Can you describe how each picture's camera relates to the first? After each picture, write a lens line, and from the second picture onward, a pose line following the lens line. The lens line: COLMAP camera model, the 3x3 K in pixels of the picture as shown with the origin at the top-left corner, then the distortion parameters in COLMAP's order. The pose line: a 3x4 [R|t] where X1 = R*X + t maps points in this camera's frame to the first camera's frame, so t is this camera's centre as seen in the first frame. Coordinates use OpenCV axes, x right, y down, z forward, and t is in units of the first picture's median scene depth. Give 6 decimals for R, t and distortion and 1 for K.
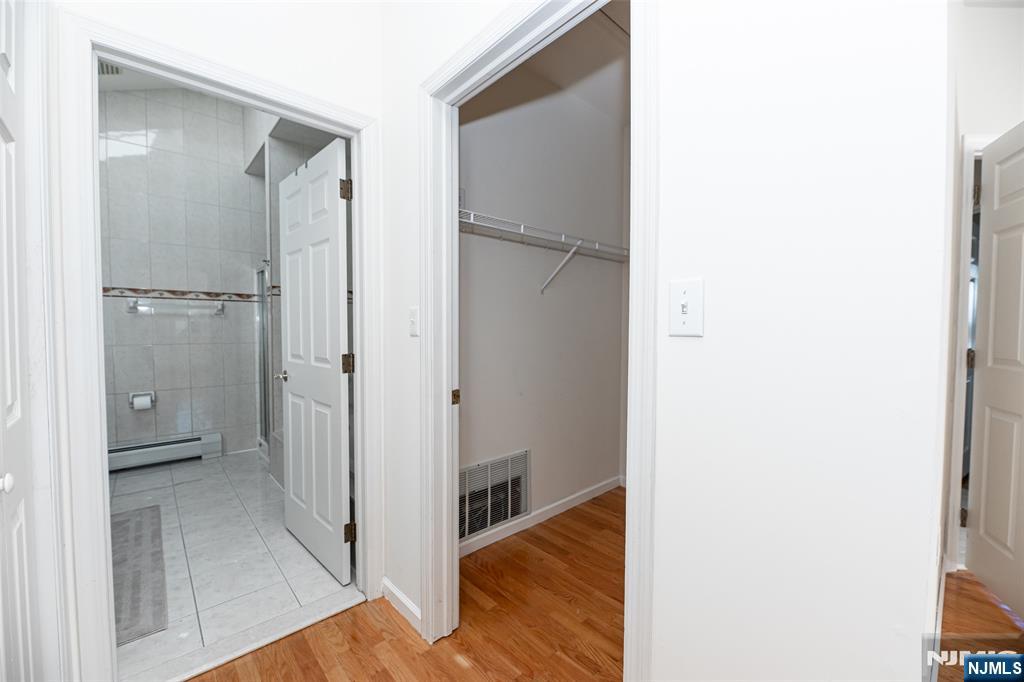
lens RADIAL K [[436.2, 0, 507.6], [0, 436.2, 350.1], [0, 0, 1]] dist [0.000220, -0.000042]
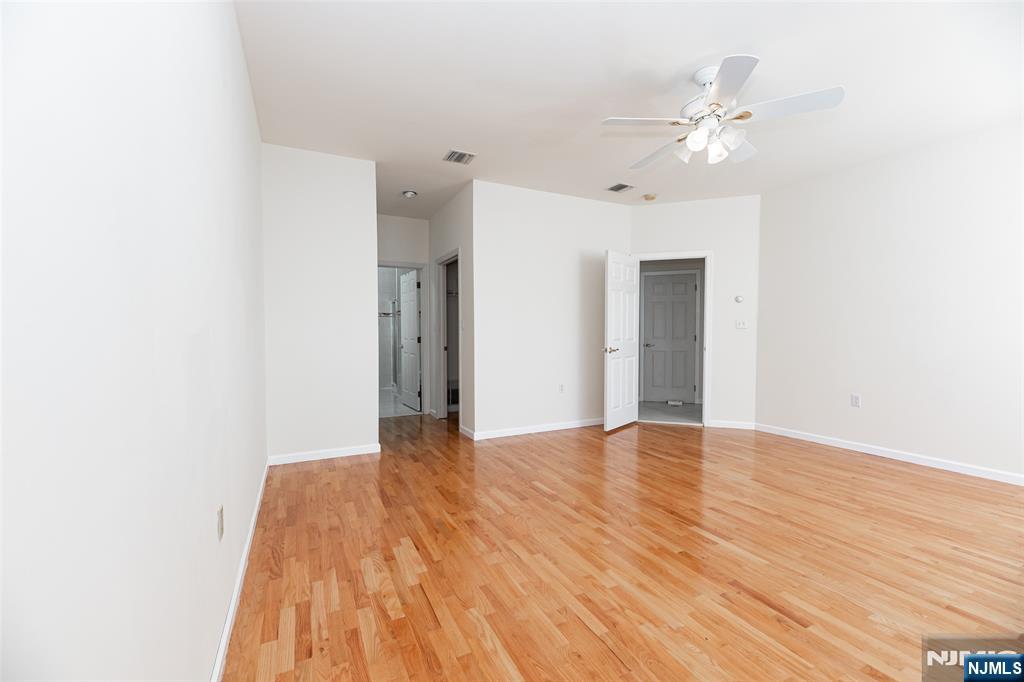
lens RADIAL K [[436.2, 0, 507.6], [0, 436.2, 350.1], [0, 0, 1]] dist [0.000220, -0.000042]
pose [[0.967847, 0.006426, -0.251458, 0.832197], [-0.005936, 0.999979, 0.002707, 0.072498], [0.251470, -0.001127, 0.967864, -1.501085]]
